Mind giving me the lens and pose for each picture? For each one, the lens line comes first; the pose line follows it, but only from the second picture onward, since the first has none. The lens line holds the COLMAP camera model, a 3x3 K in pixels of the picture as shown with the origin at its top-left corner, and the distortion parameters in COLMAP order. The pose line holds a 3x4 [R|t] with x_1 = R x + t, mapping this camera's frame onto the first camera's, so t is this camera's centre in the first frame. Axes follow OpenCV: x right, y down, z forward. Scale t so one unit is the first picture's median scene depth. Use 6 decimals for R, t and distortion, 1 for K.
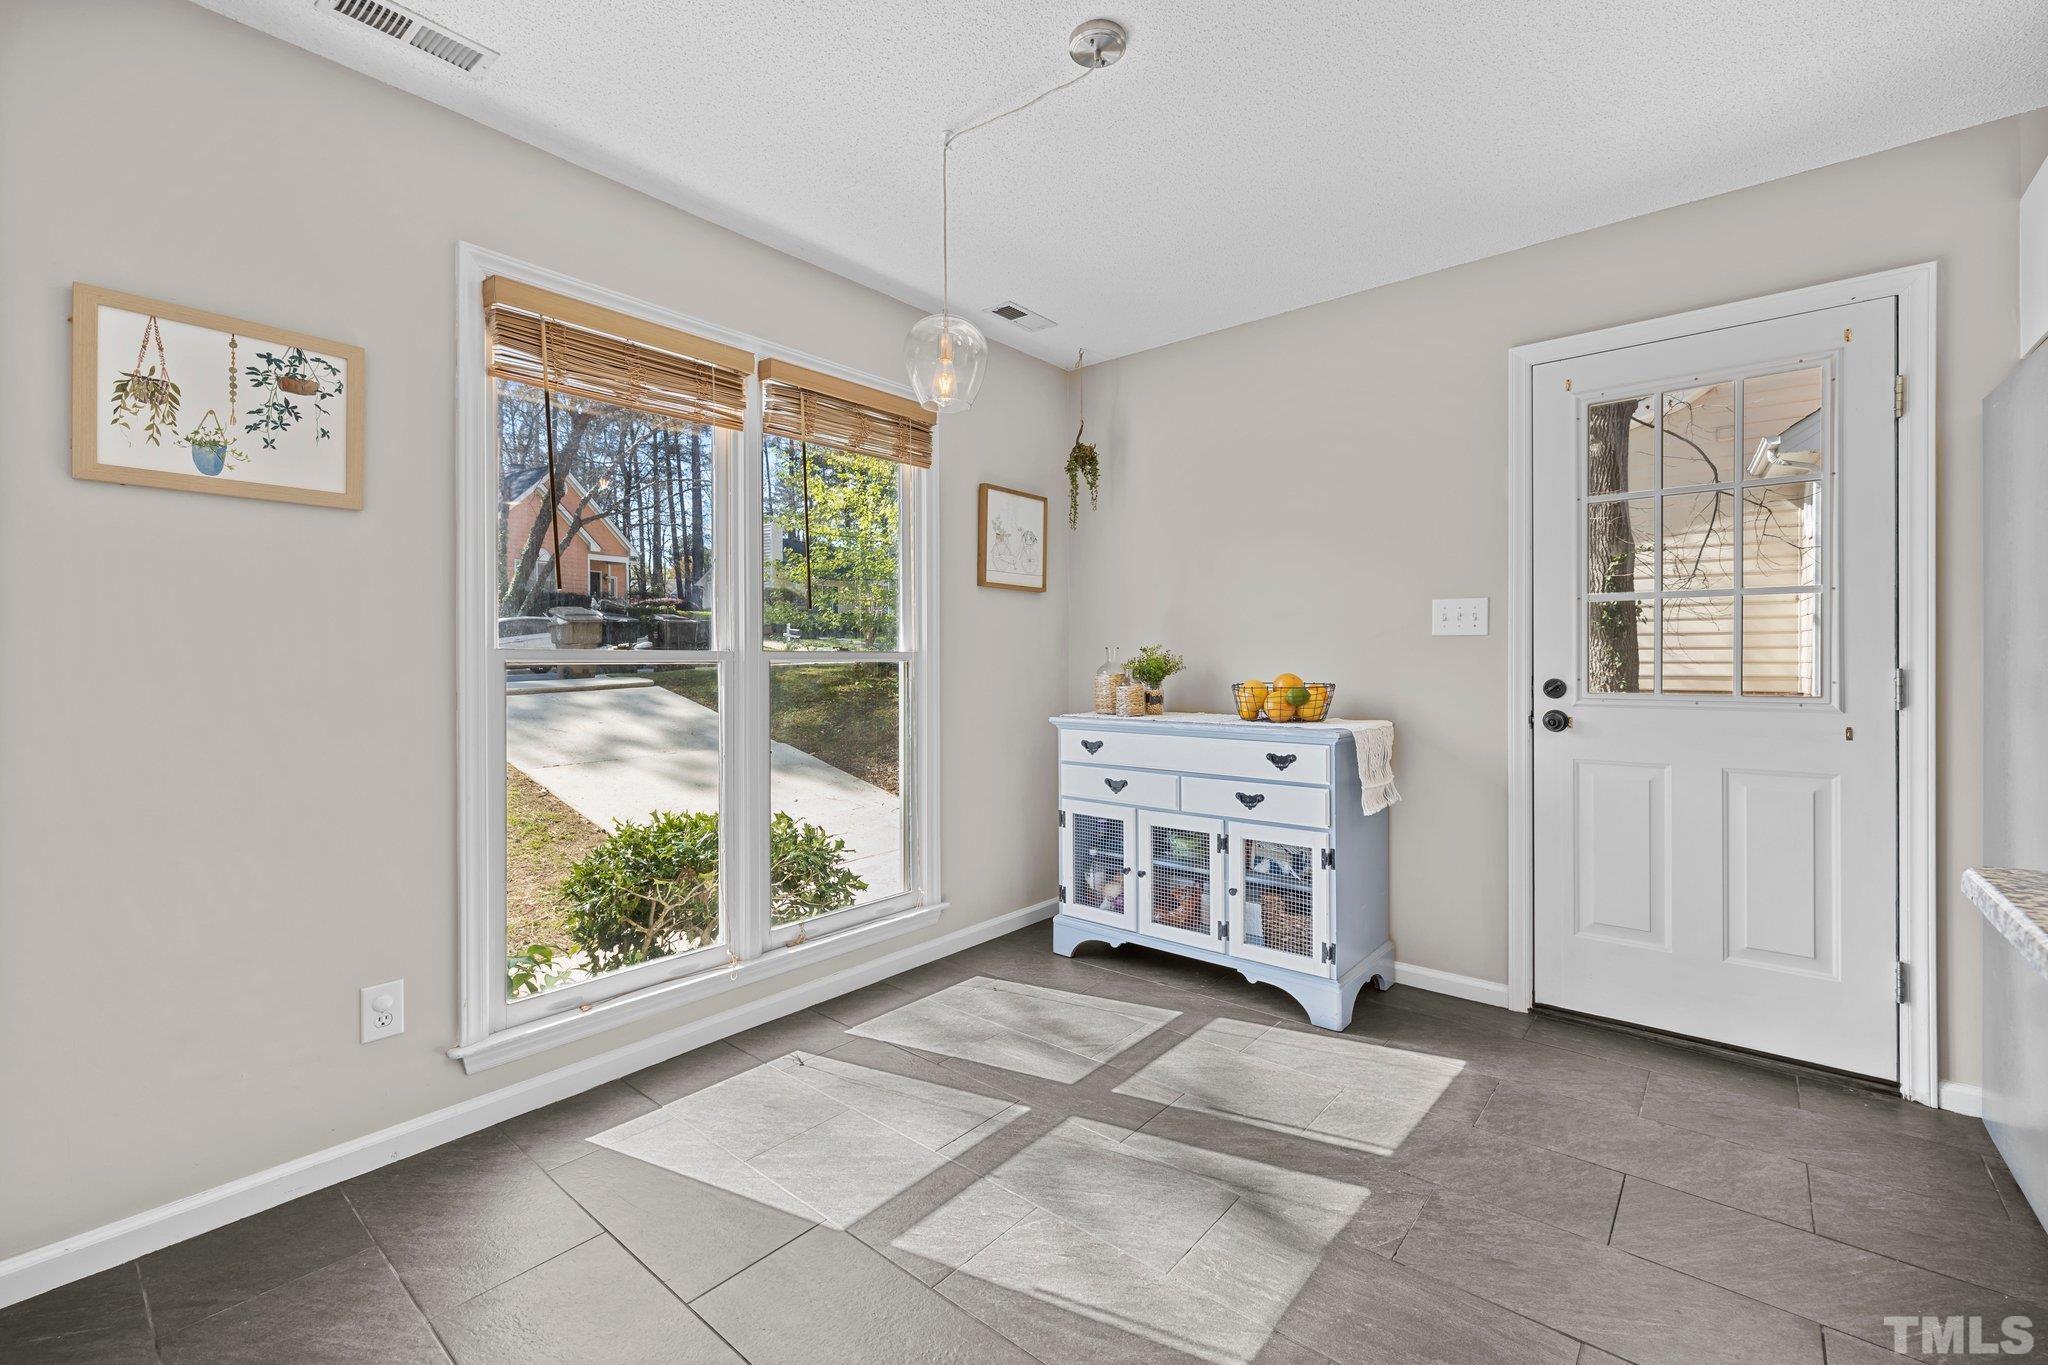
lens RADIAL K [[870.1, 0, 1025.3], [0, 870.1, 659.4], [0, 0, 1]] dist [0.001549, 0.000210]
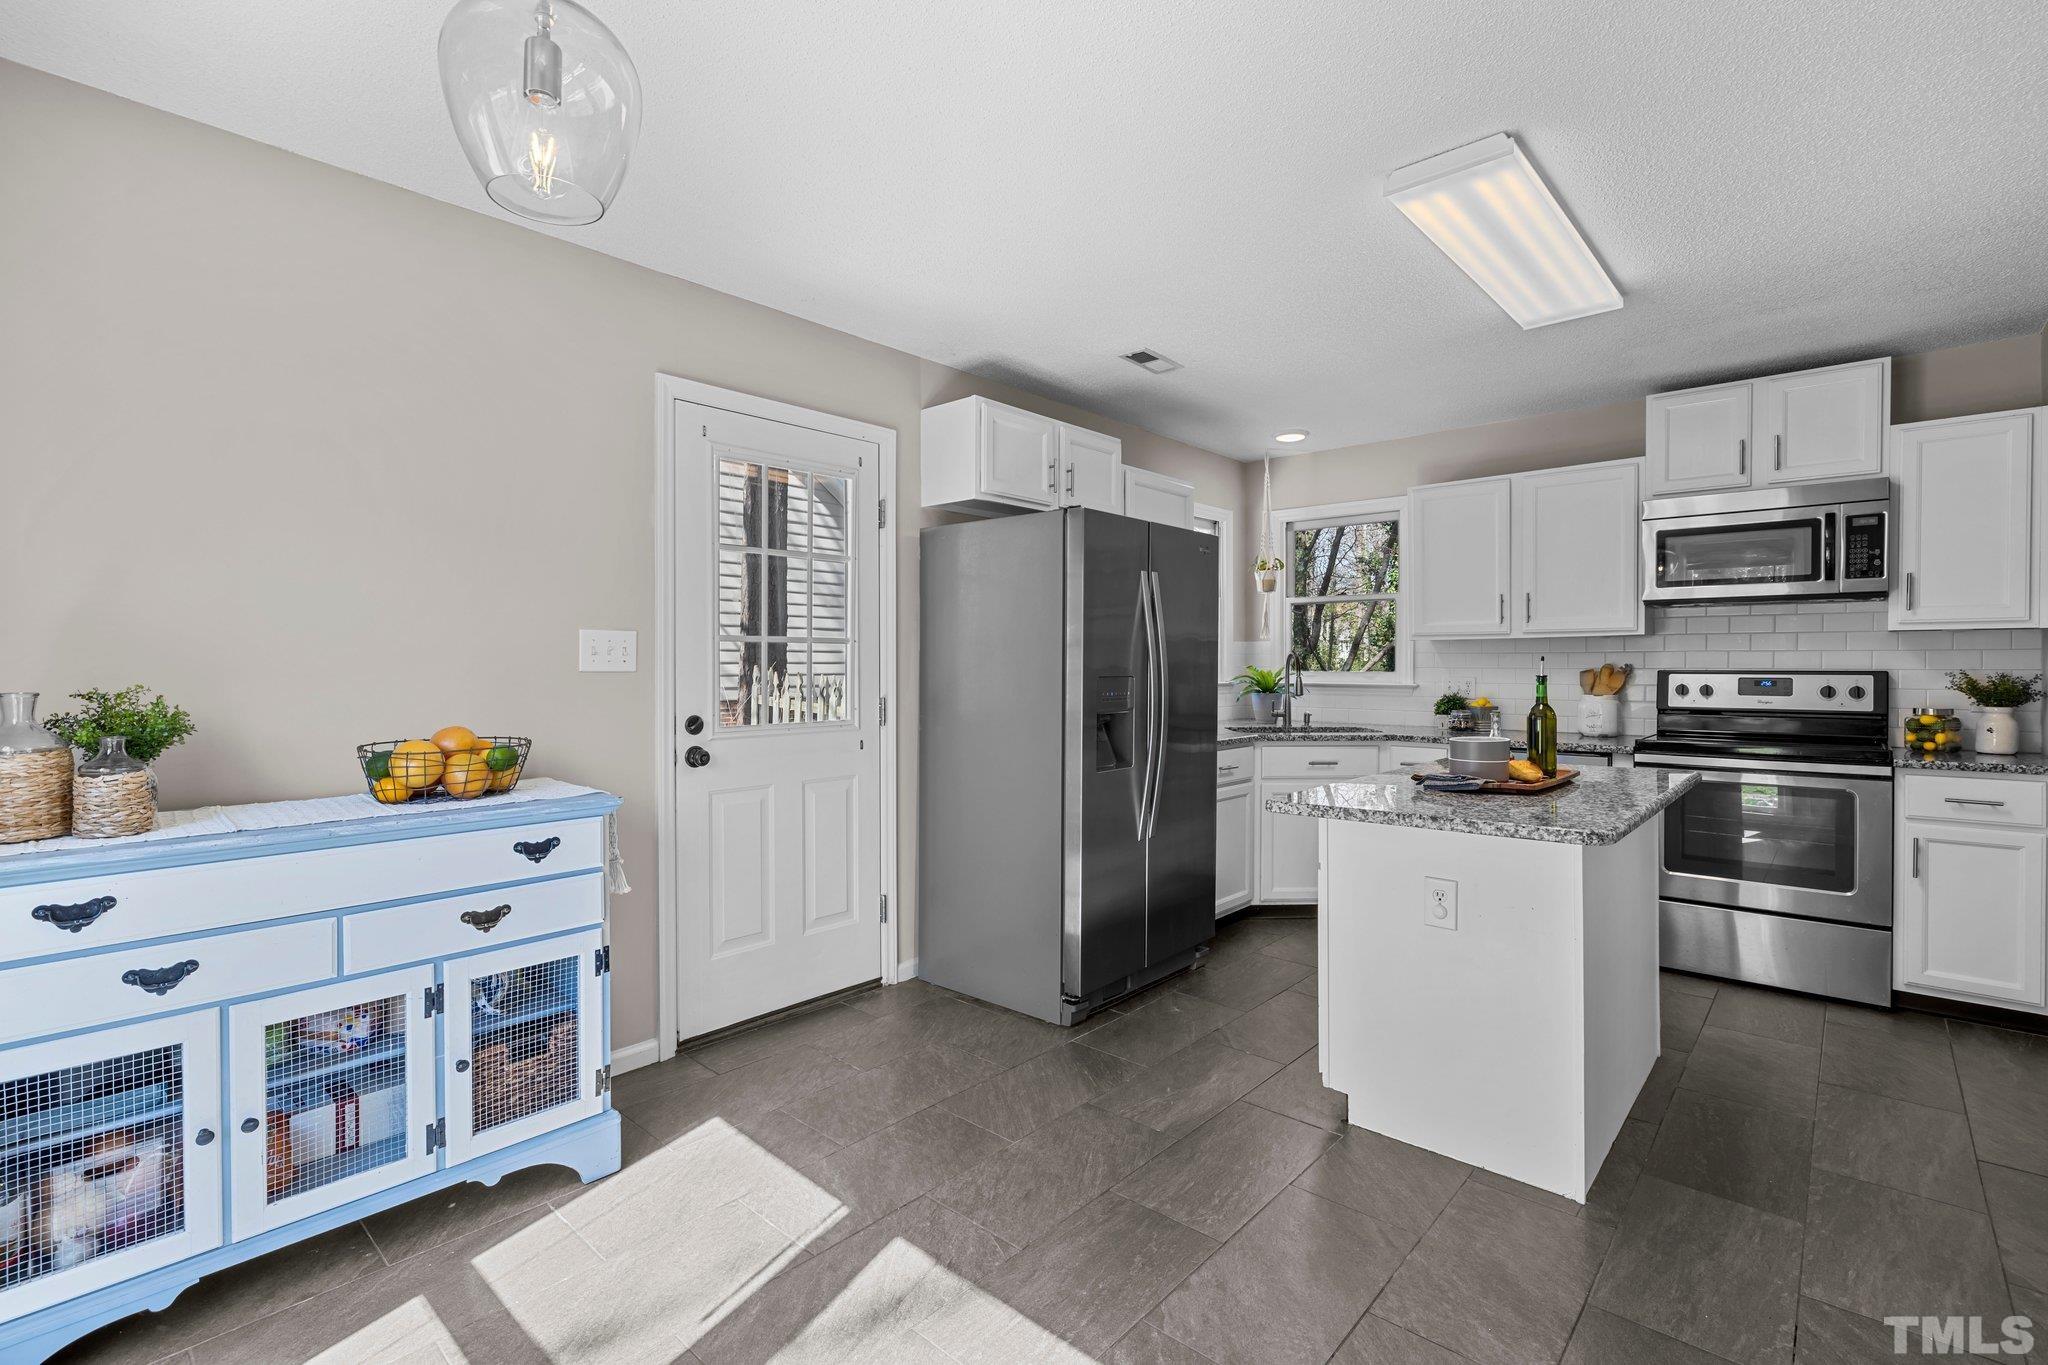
lens RADIAL K [[930.9, 0, 1020.7], [0, 930.9, 669.6], [0, 0, 1]] dist [0.002138, 0.000456]
pose [[0.037380, -0.004464, 0.999291, -0.433506], [-0.000502, 0.999990, 0.004486, -0.033851], [-0.999301, -0.000670, 0.037377, 0.536815]]
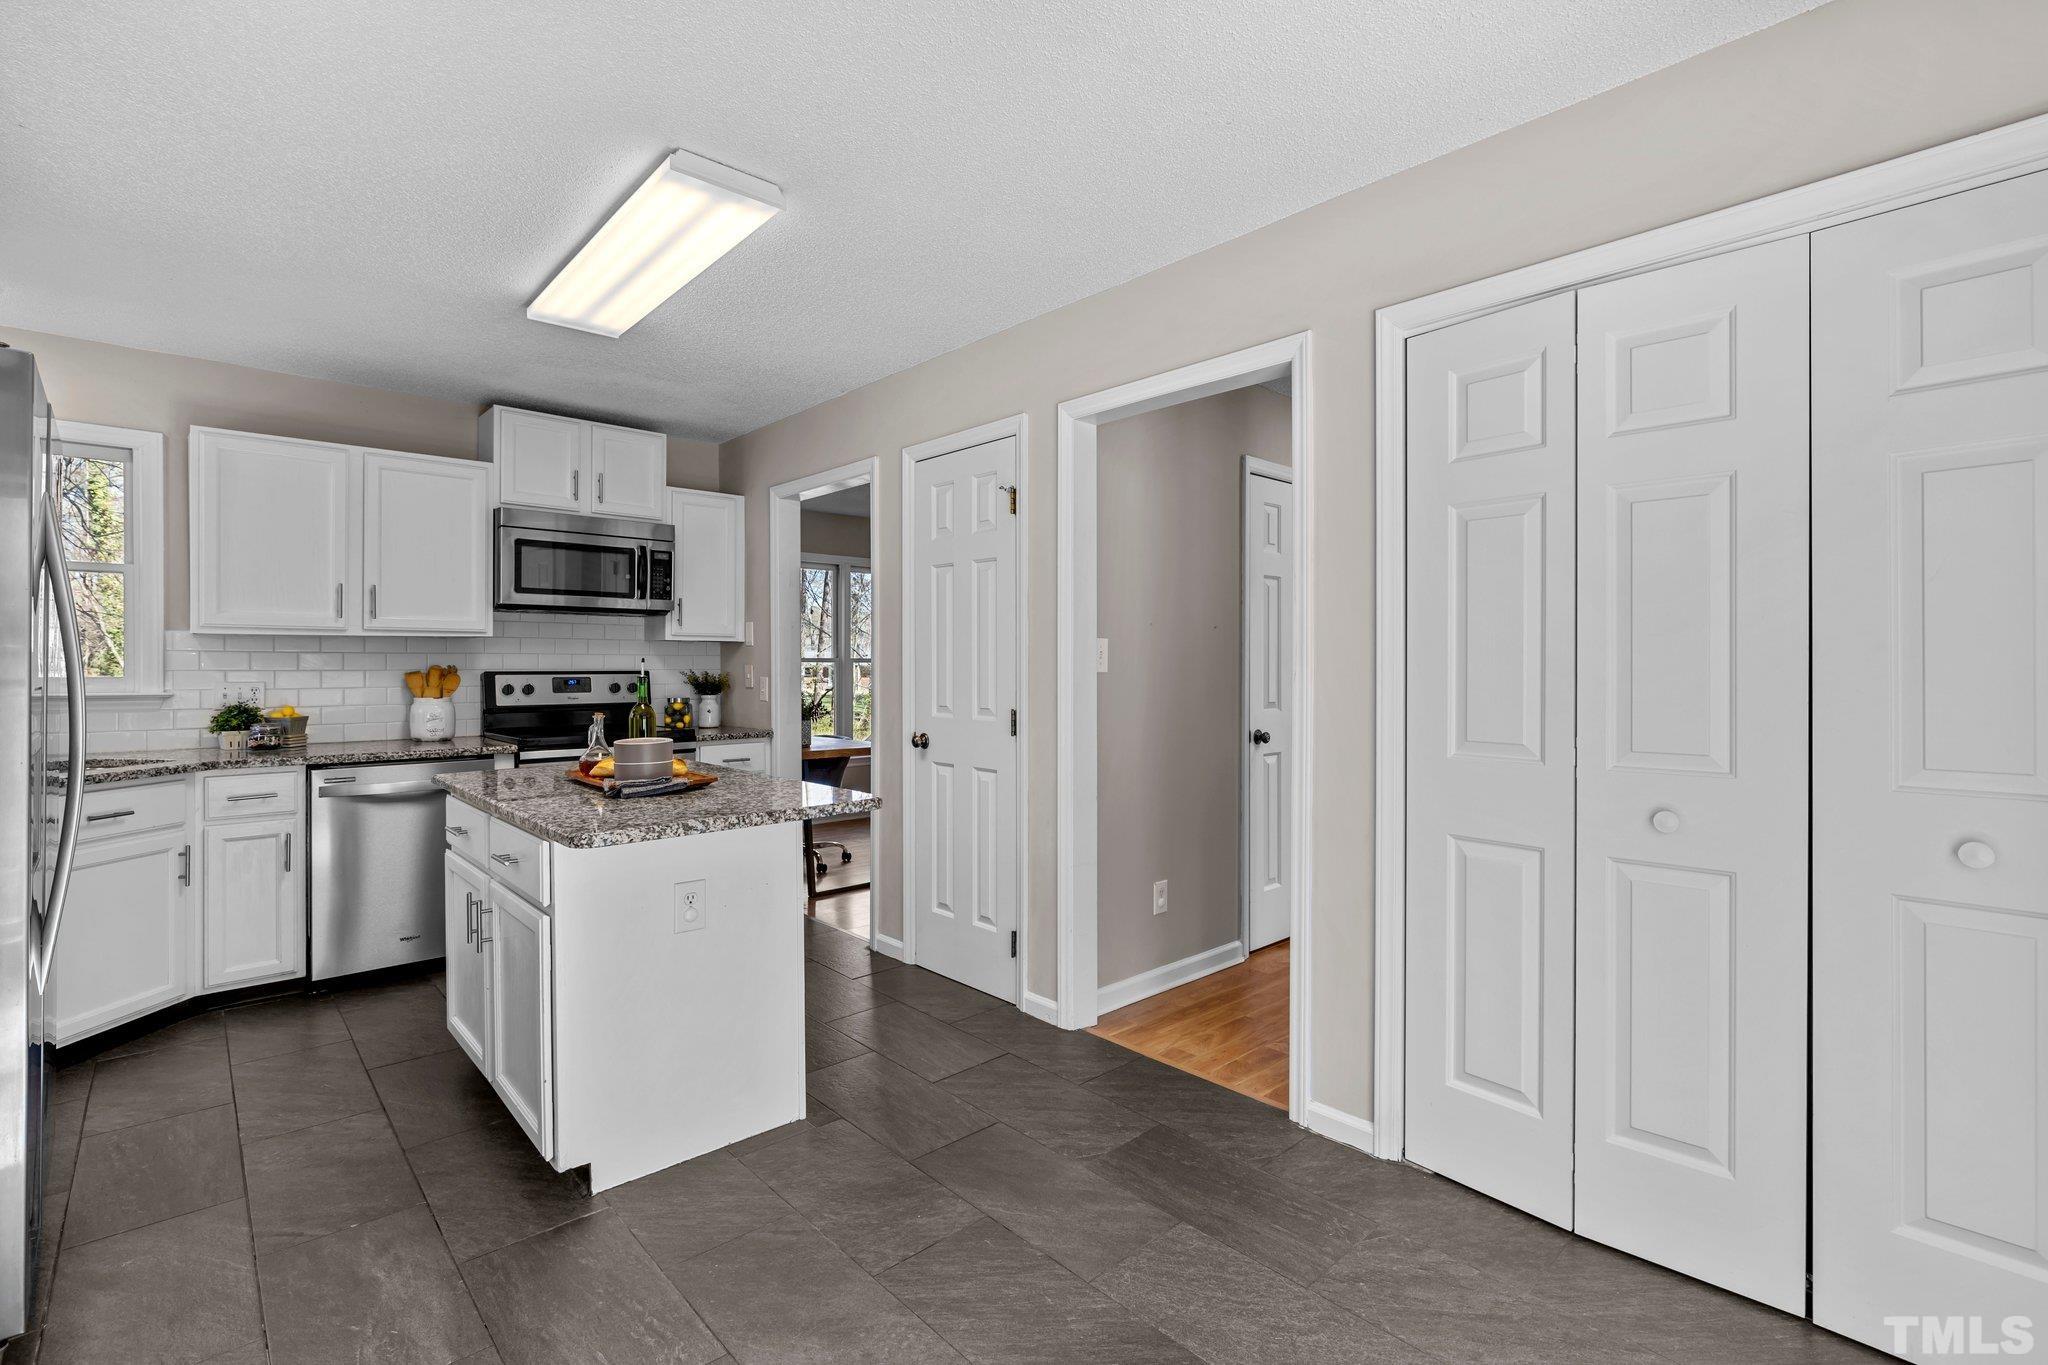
lens RADIAL K [[930.9, 0, 1020.7], [0, 930.9, 669.6], [0, 0, 1]] dist [0.002138, 0.000456]
pose [[-0.990767, 0.000182, 0.135574, -0.008536], [0.000673, 0.999993, 0.003582, -0.034478], [-0.135573, 0.003640, -0.990761, 0.955689]]
